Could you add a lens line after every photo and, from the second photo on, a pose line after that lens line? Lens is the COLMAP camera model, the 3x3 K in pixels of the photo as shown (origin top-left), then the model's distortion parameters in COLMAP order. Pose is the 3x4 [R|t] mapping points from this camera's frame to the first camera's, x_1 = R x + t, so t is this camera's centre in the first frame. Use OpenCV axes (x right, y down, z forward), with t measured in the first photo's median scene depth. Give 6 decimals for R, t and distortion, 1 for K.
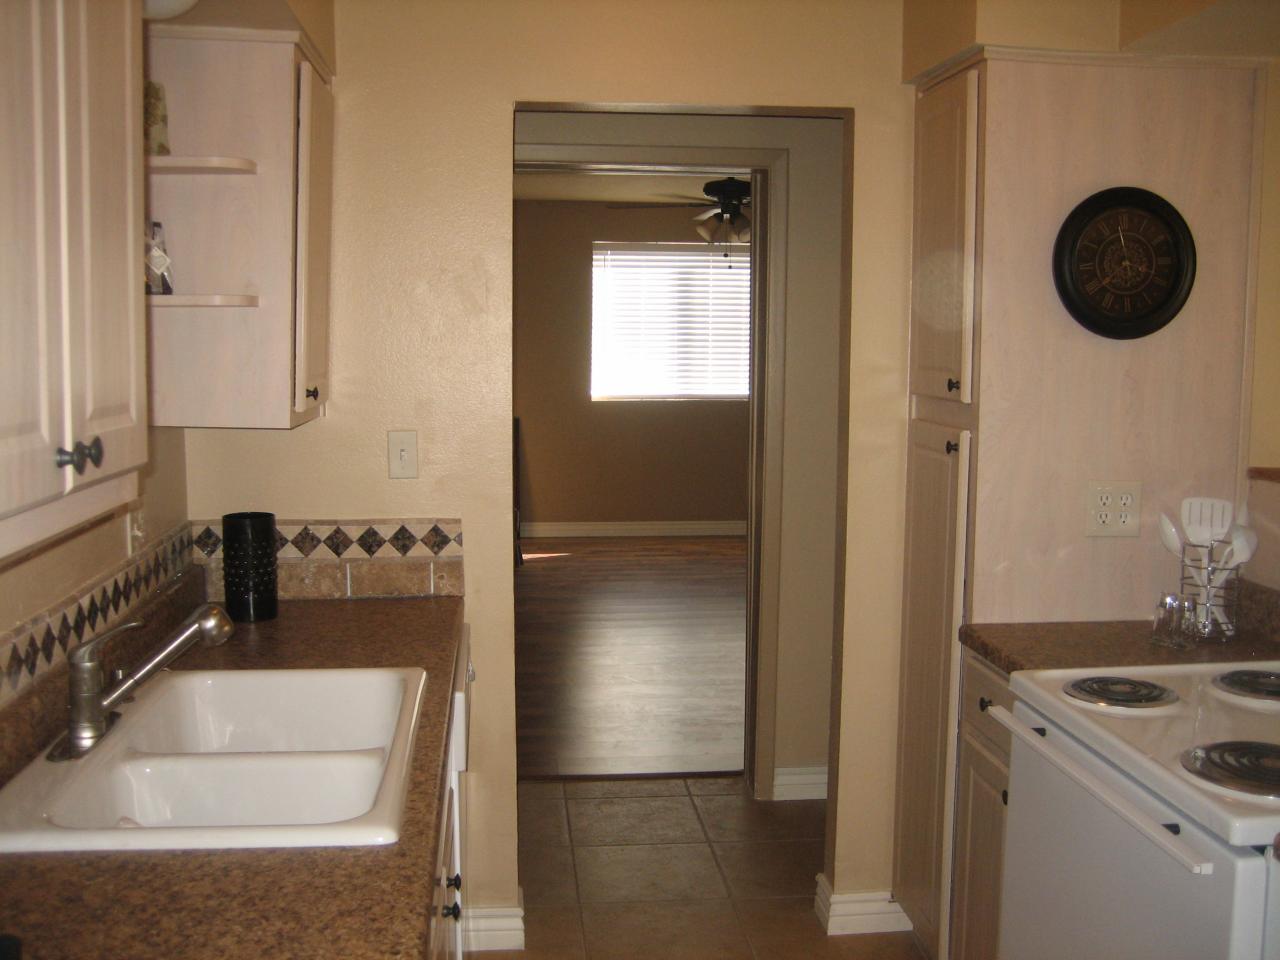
lens RADIAL K [[1333.7, 0, 640.0], [0, 1333.7, 480.0], [0, 0, 1]] dist [-0.117868, 0.146343]
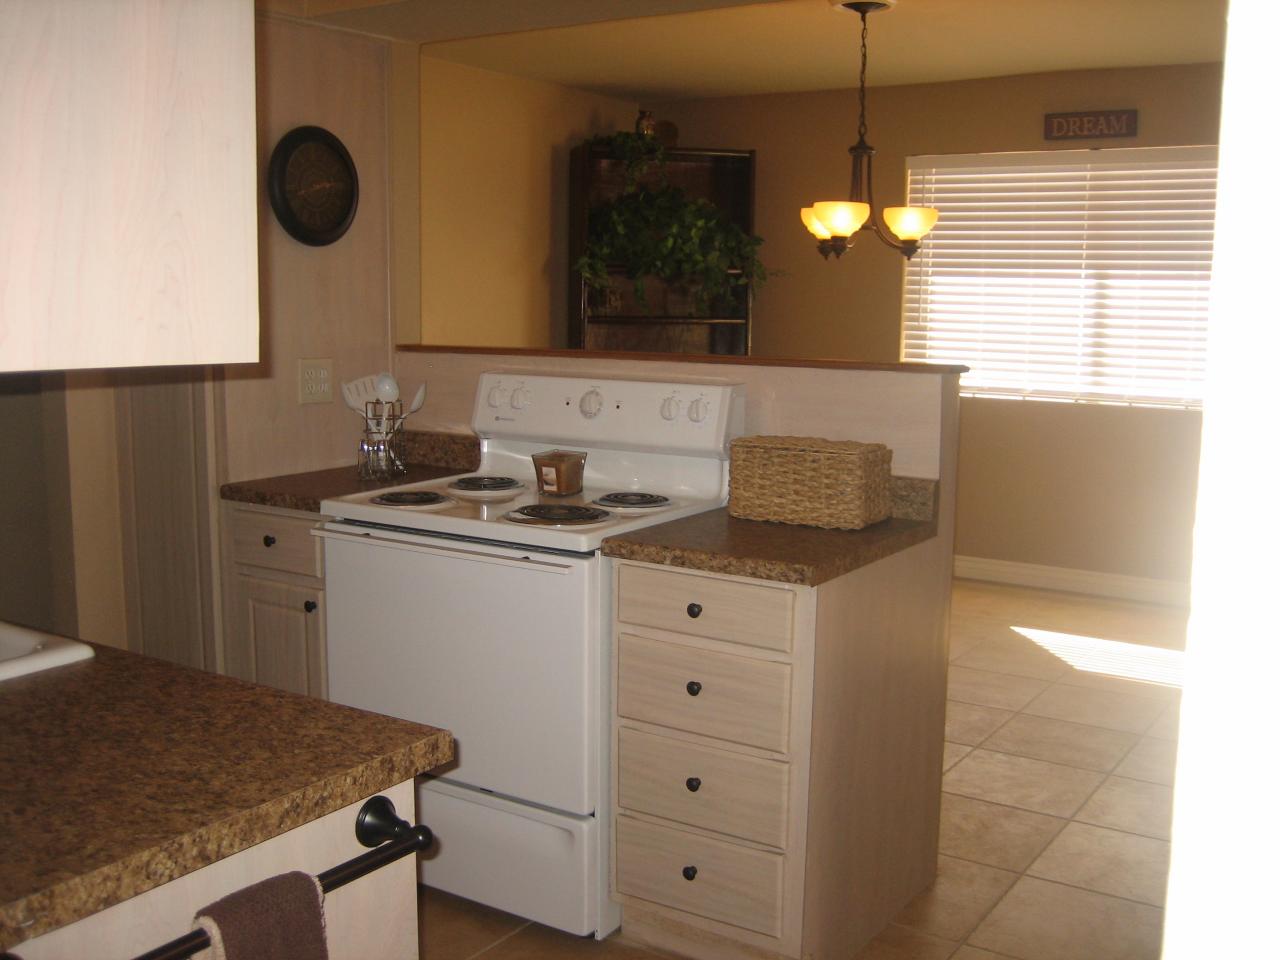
lens RADIAL K [[1333.7, 0, 640.0], [0, 1333.7, 480.0], [0, 0, 1]] dist [-0.117868, 0.146343]
pose [[0.630564, -0.110510, 0.768230, -0.451242], [0.081359, 0.993770, 0.076175, 0.046779], [-0.771861, 0.014470, 0.635626, -0.049854]]
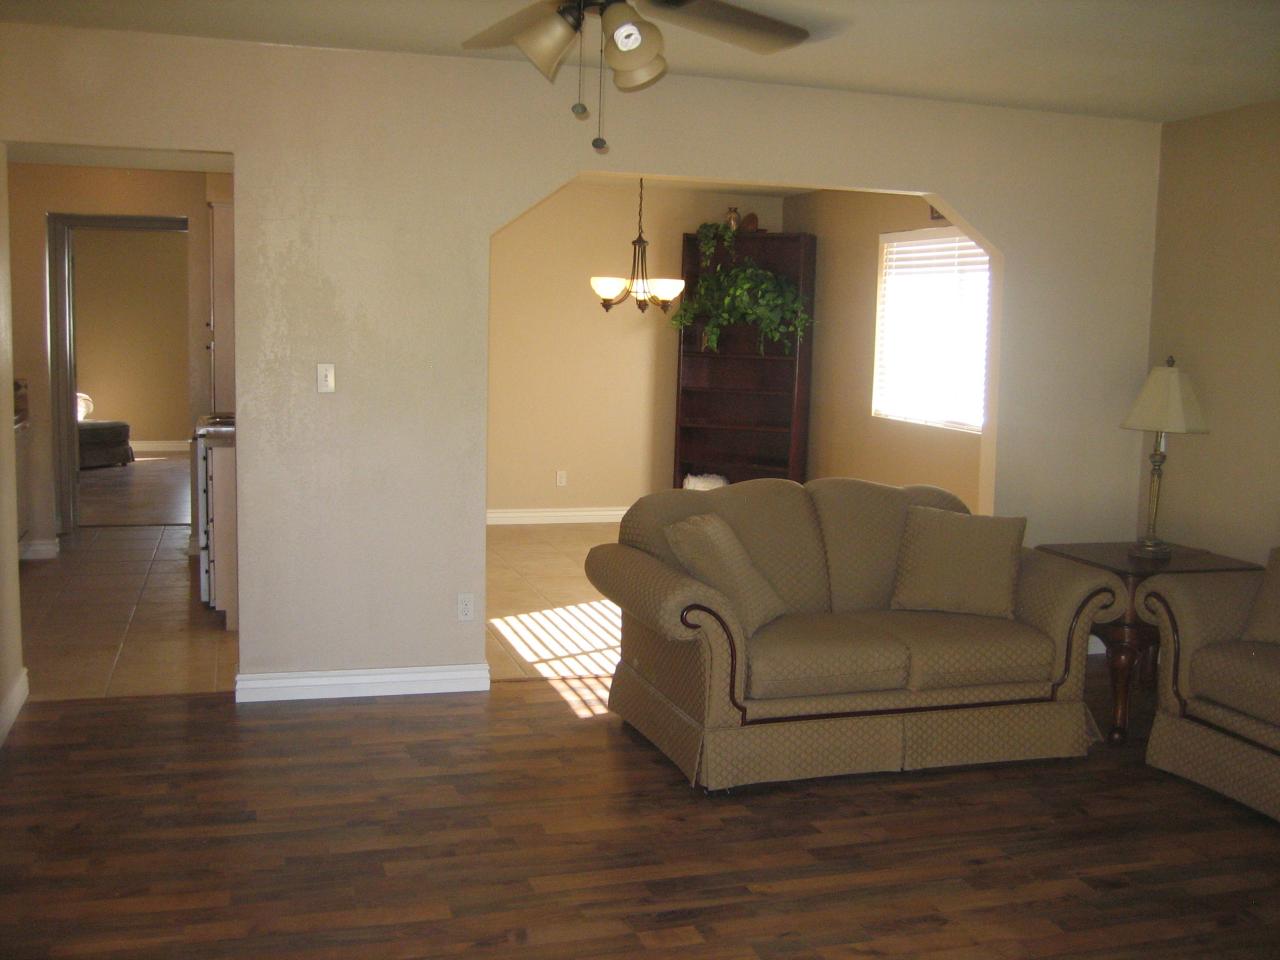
lens RADIAL K [[1333.7, 0, 640.0], [0, 1333.7, 480.0], [0, 0, 1]] dist [-0.117868, 0.146343]
pose [[0.979637, -0.009842, 0.200534, 0.547579], [0.007750, 0.999907, 0.011214, 0.220557], [-0.200626, -0.009431, 0.979623, -1.806739]]
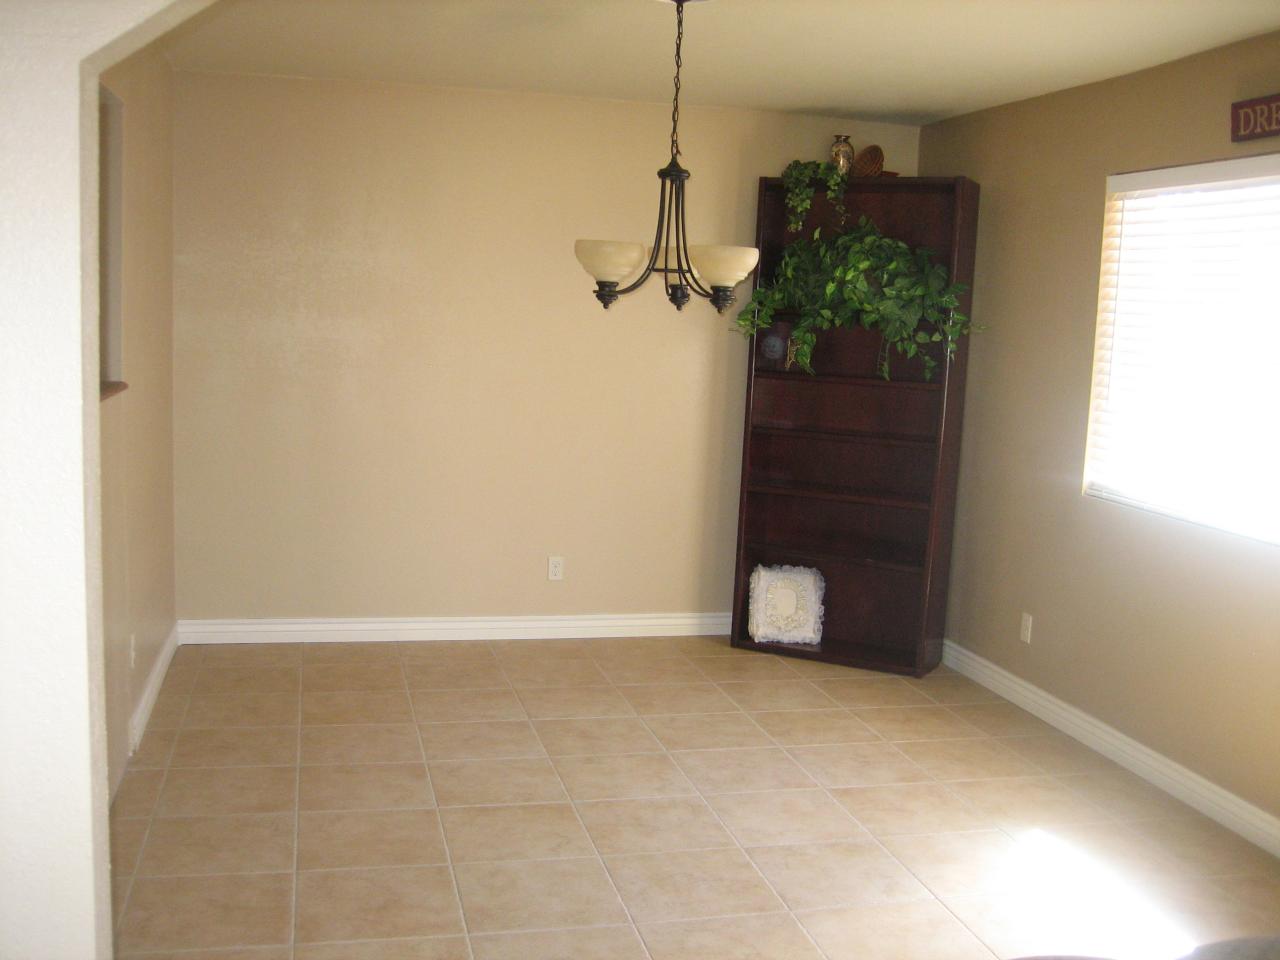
lens RADIAL K [[1333.7, 0, 640.0], [0, 1333.7, 480.0], [0, 0, 1]] dist [-0.117868, 0.146343]
pose [[0.989125, 0.010973, 0.146665, 0.857482], [-0.014690, 0.999597, 0.024290, 0.055463], [-0.146339, -0.026180, 0.988888, -0.536022]]
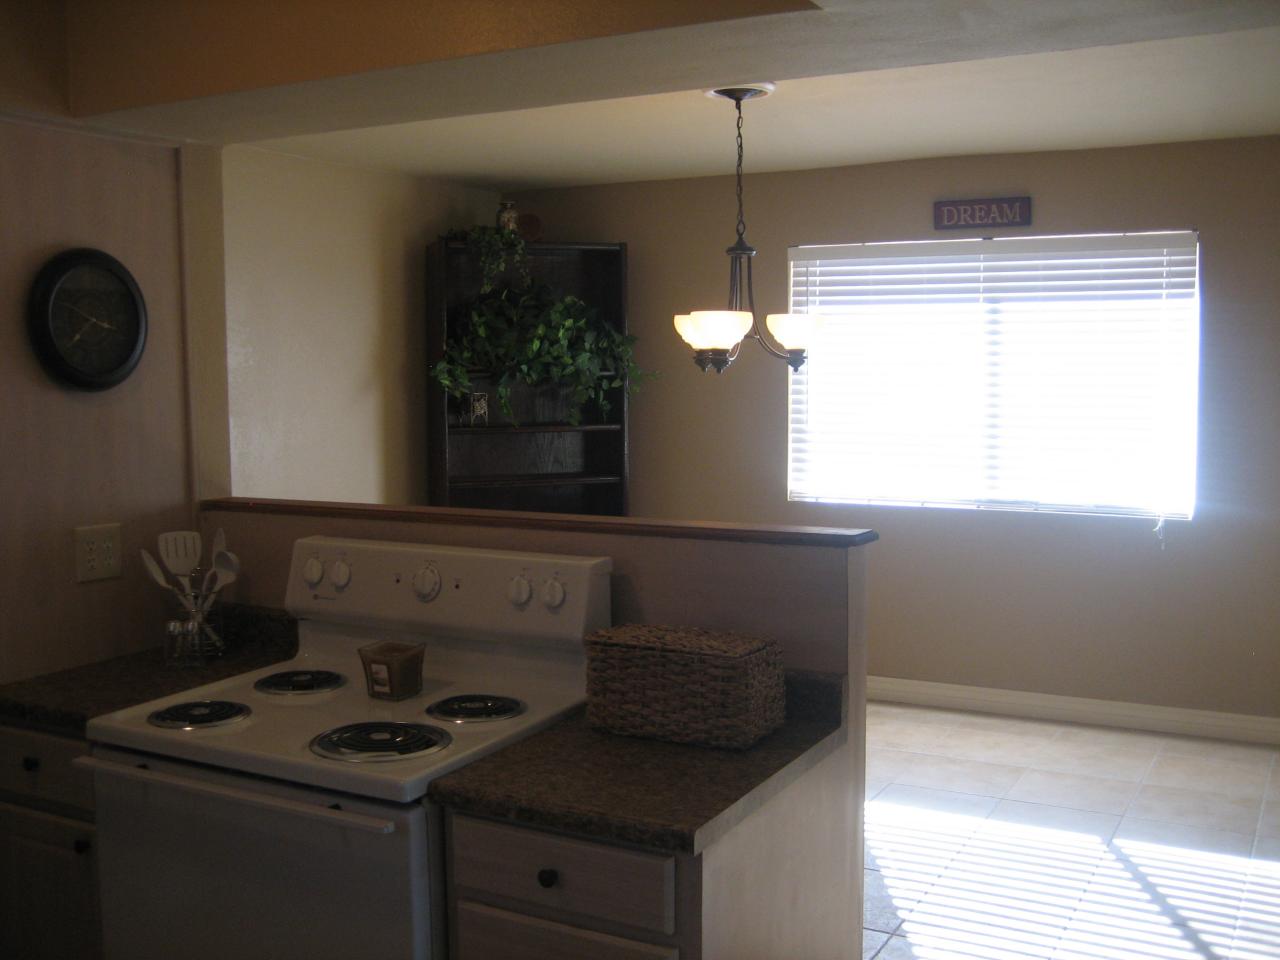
lens RADIAL K [[1333.7, 0, 640.0], [0, 1333.7, 480.0], [0, 0, 1]] dist [-0.117868, 0.146343]
pose [[0.560222, -0.089946, 0.823445, -0.269573], [0.106179, 0.993684, 0.036303, -0.030028], [-0.821509, 0.067095, 0.566234, 0.049844]]
